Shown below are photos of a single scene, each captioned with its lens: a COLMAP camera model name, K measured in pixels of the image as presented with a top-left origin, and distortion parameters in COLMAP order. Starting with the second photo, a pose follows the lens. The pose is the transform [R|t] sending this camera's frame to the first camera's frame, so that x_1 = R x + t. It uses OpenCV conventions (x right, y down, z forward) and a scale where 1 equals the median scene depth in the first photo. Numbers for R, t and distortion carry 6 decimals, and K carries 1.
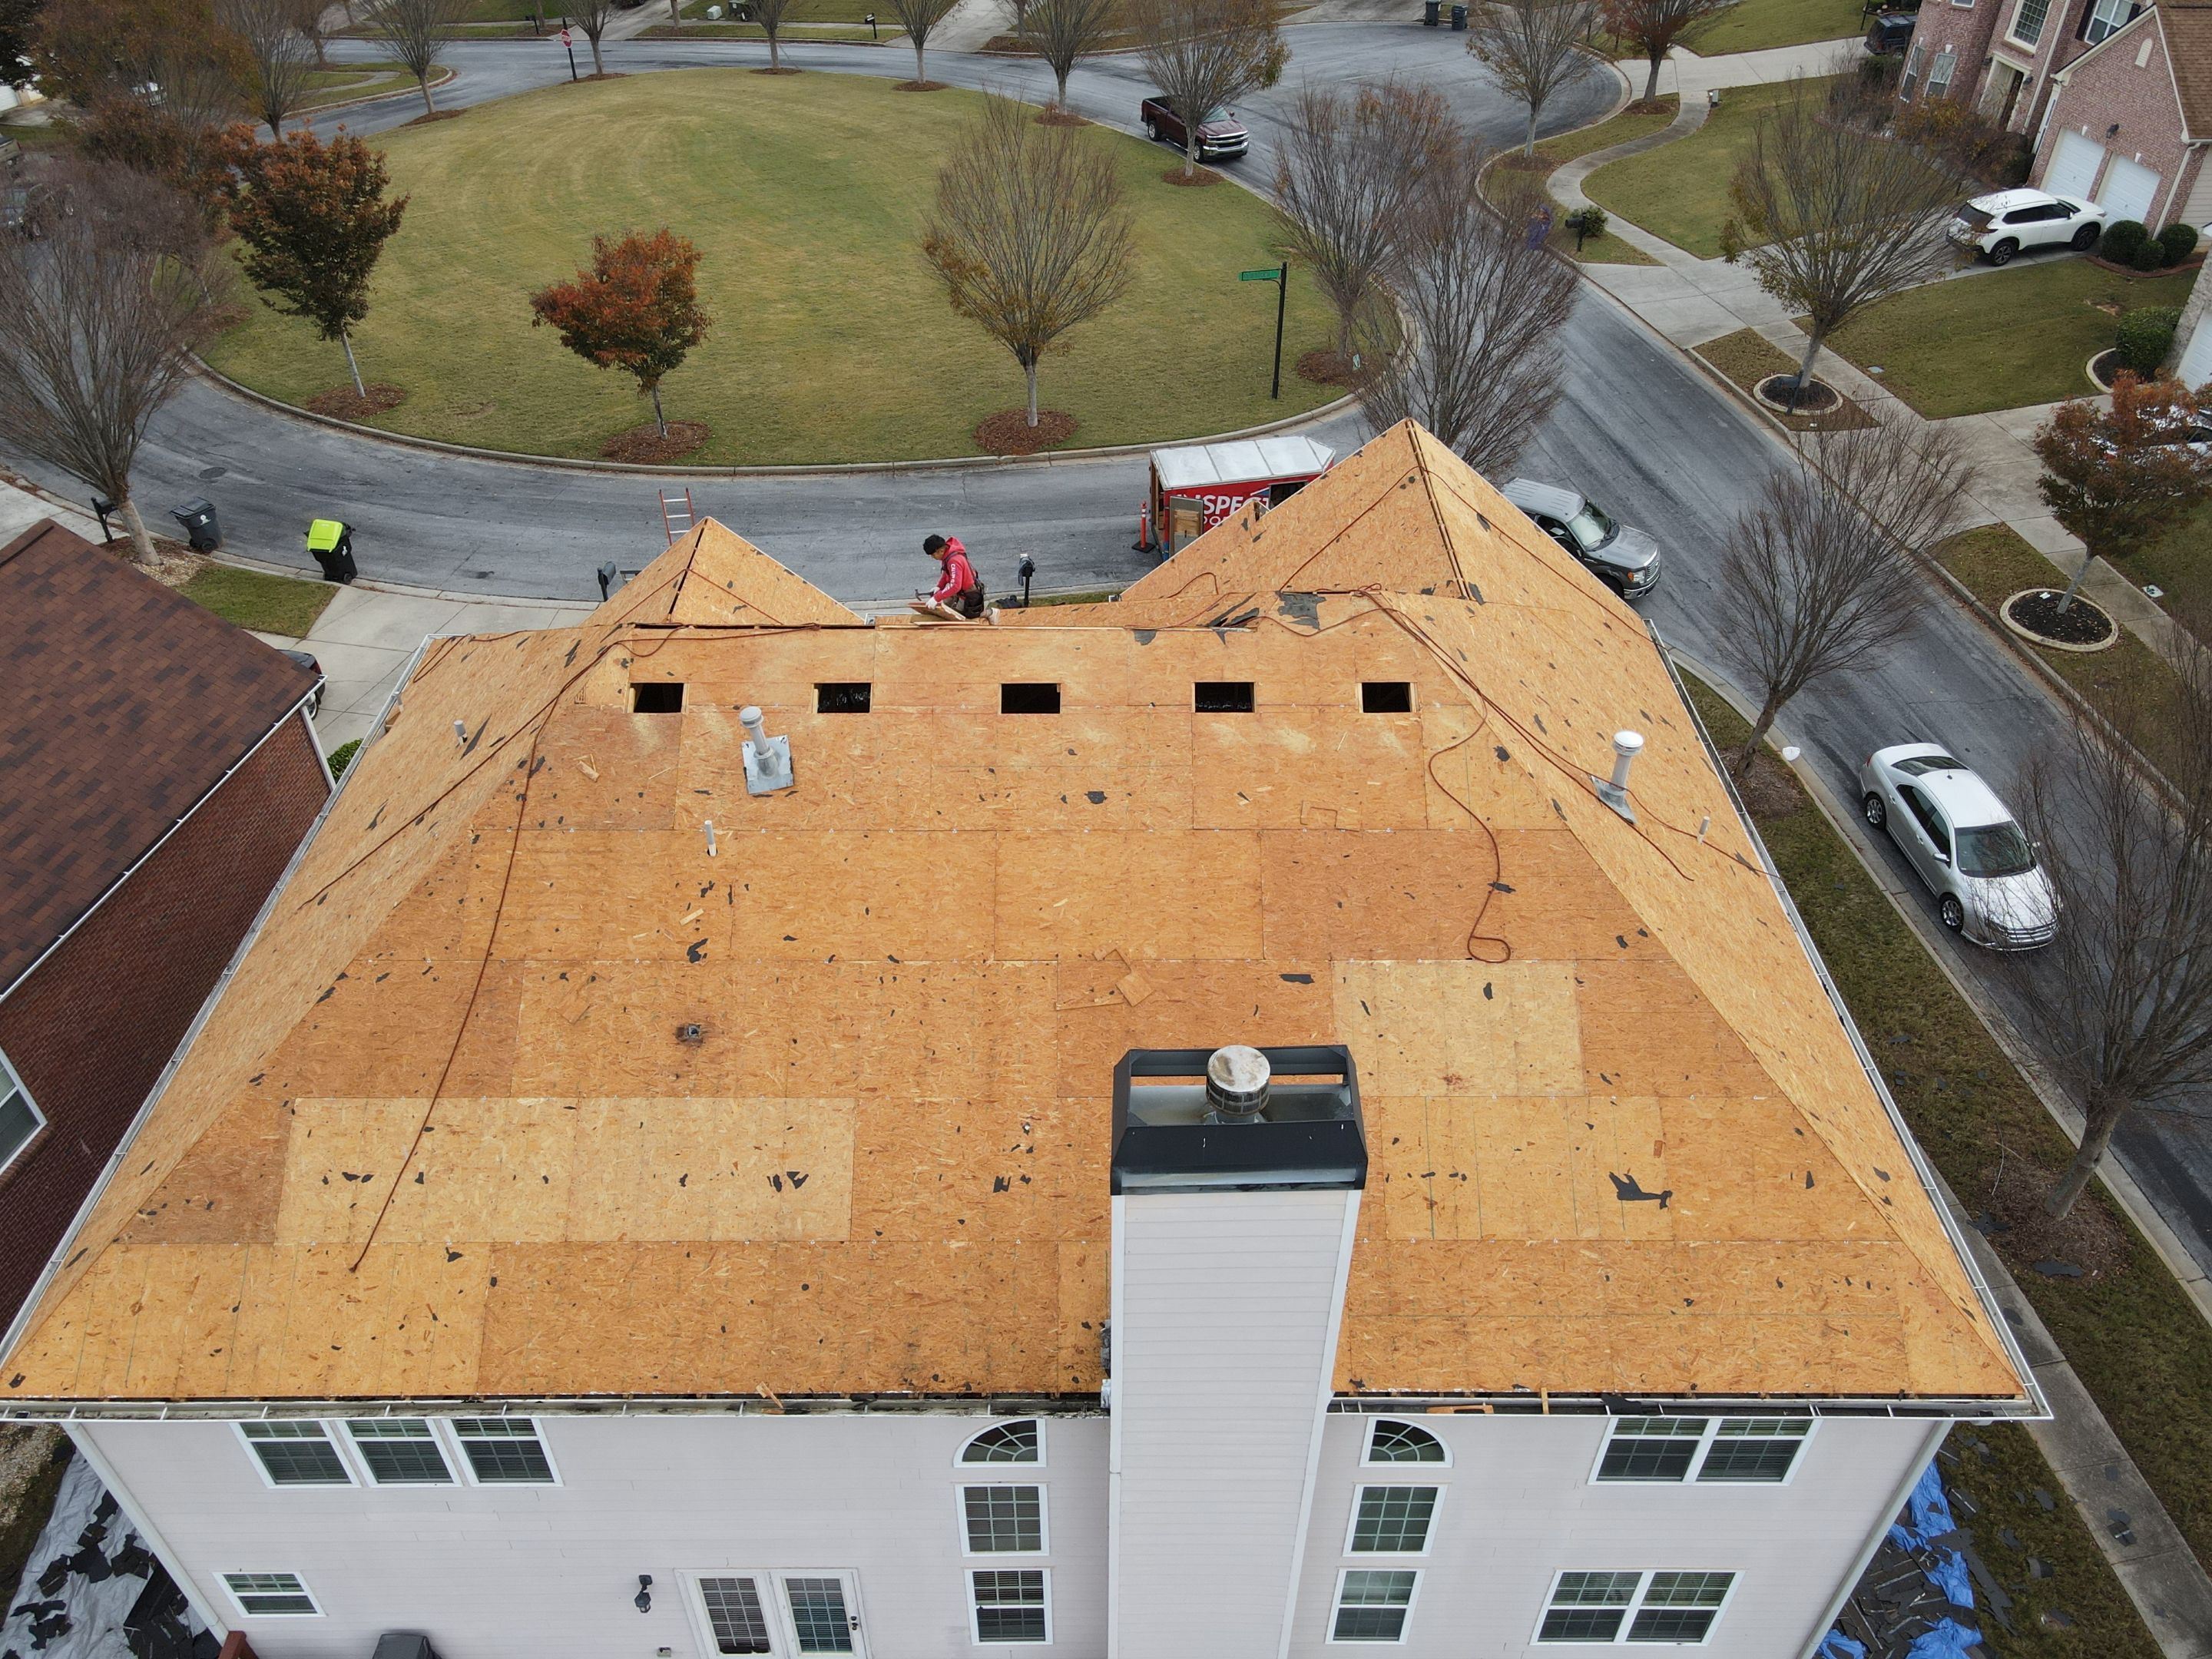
lens RADIAL K [[1634.9, 0, 1110.6], [0, 1634.9, 829.7], [0, 0, 1]] dist [0.027118, -0.016128]
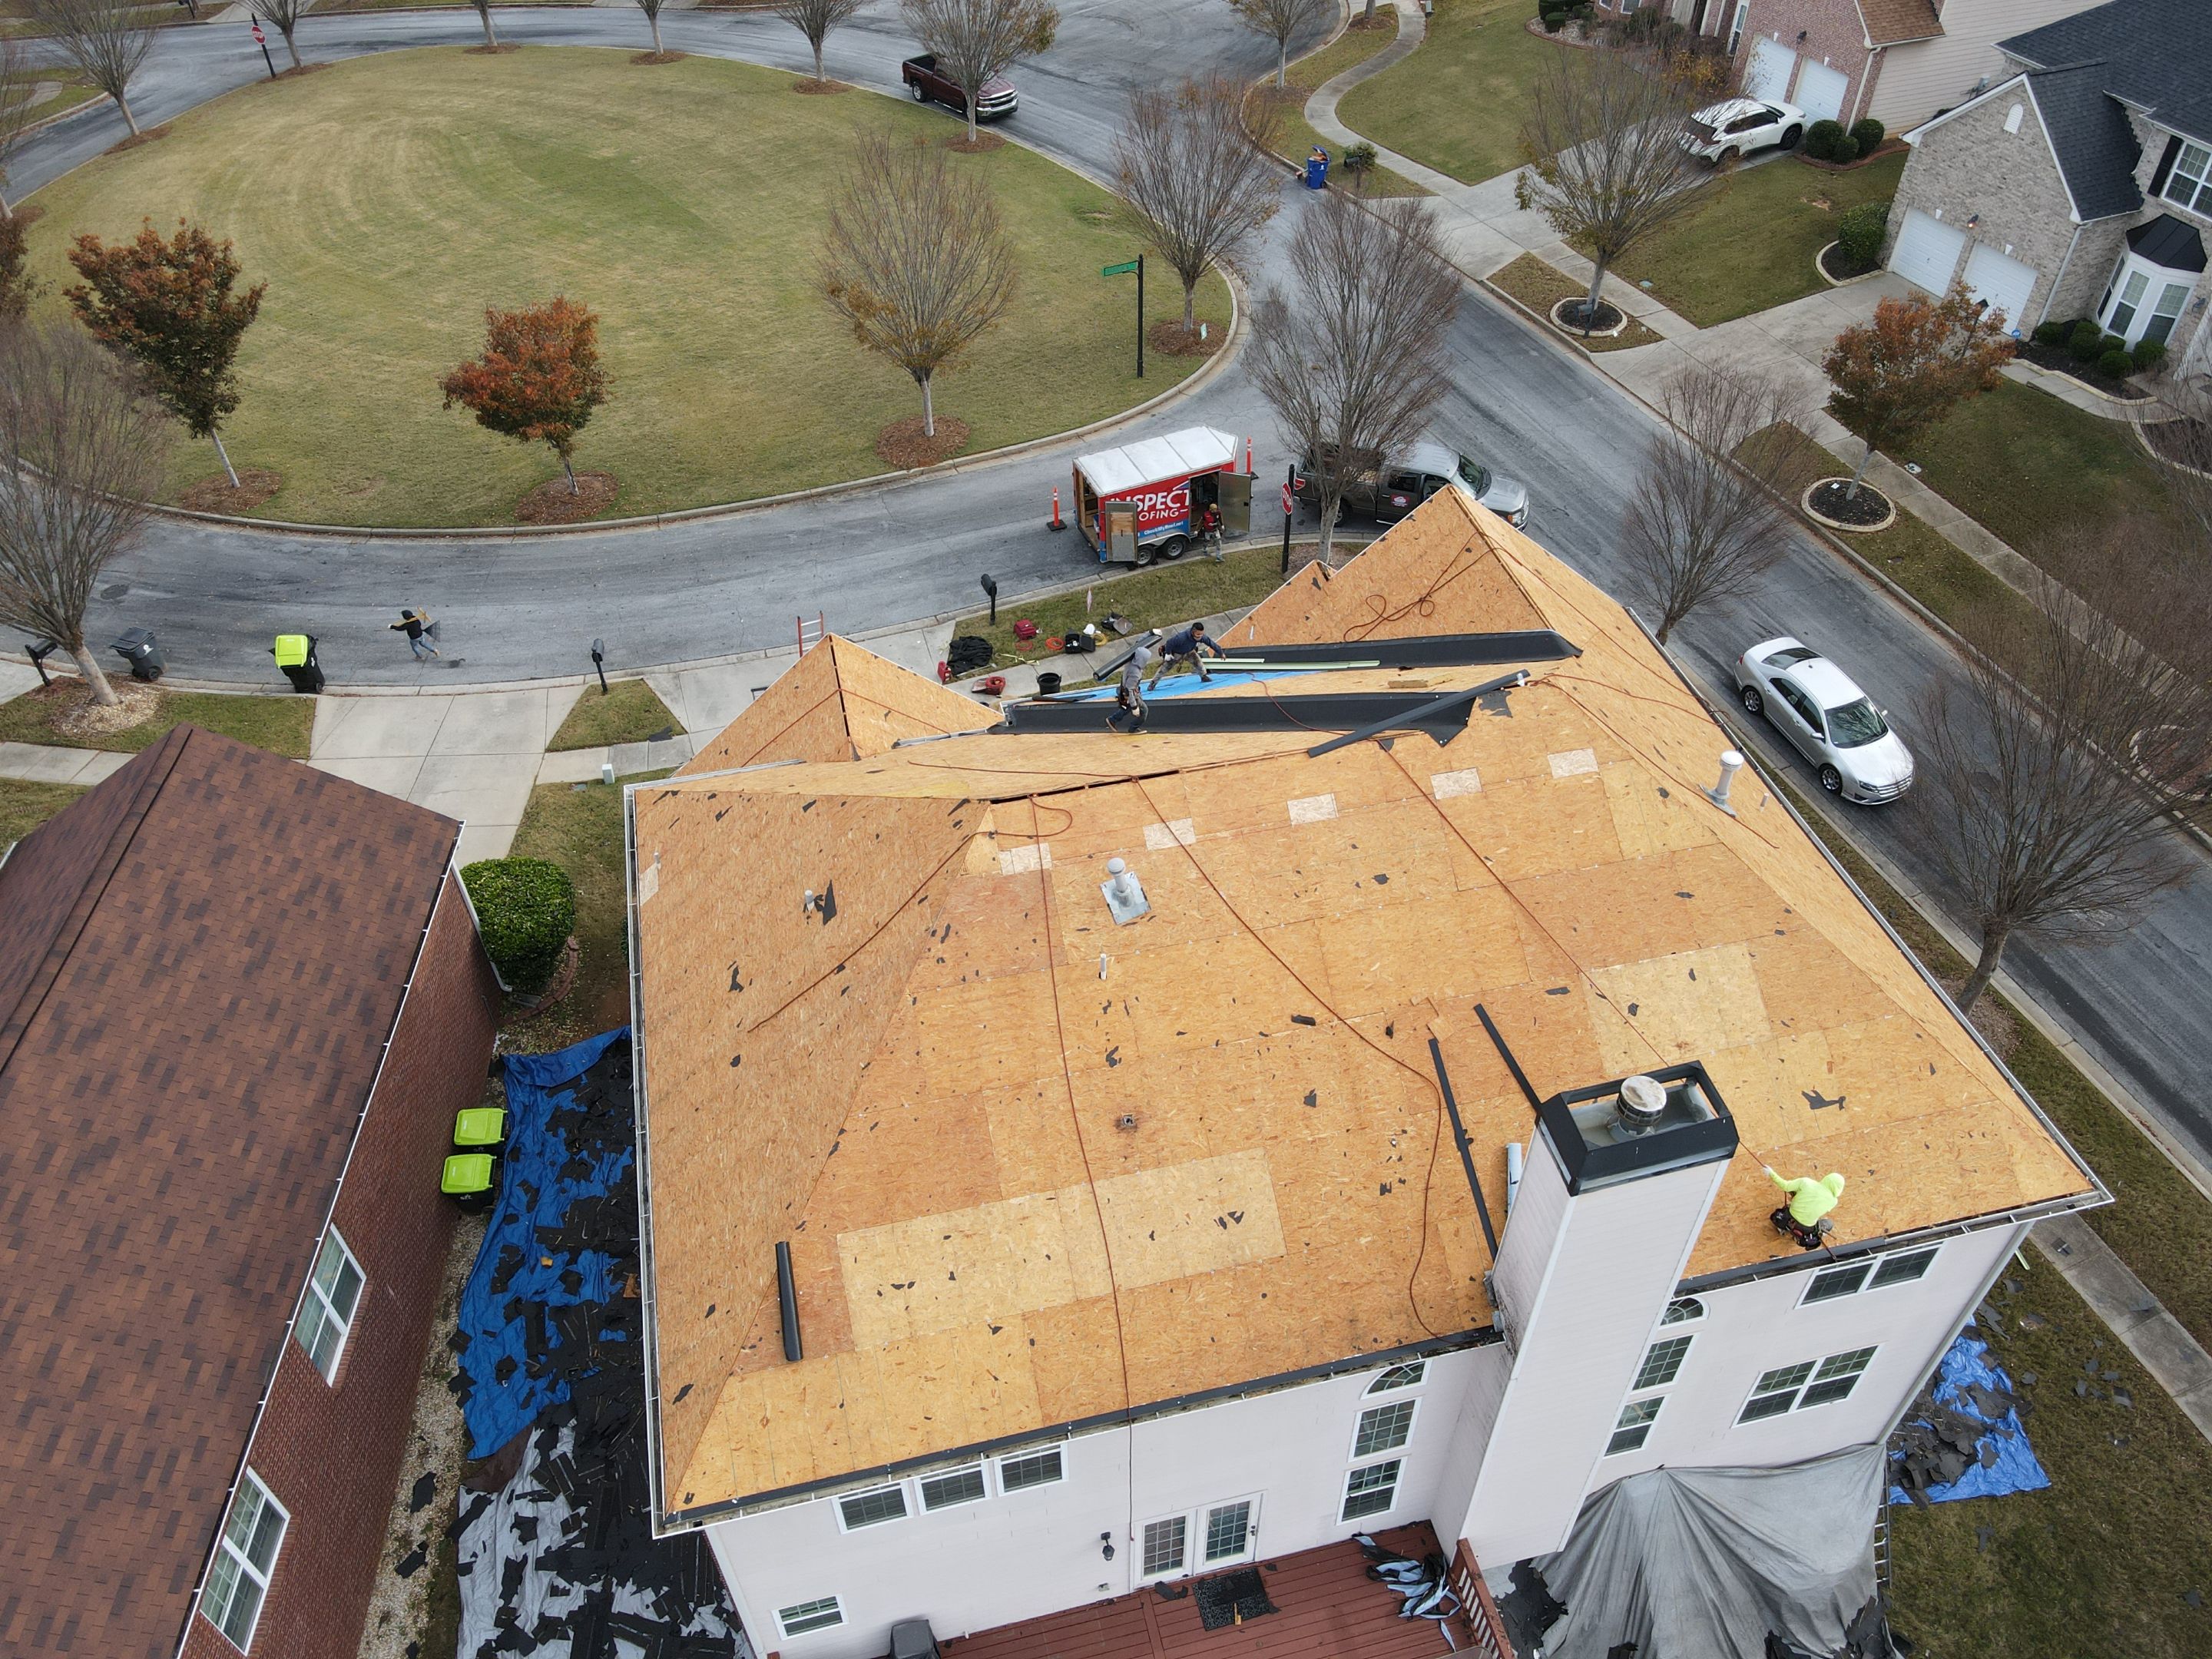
lens RADIAL K [[1642.8, 0, 1103.3], [0, 1642.8, 829.0], [0, 0, 1]] dist [0.011041, 0.022892]
pose [[0.973158, -0.168105, 0.157176, -0.215897], [0.155340, 0.983722, 0.090332, -0.108173], [-0.169803, -0.063492, 0.983431, -0.119500]]
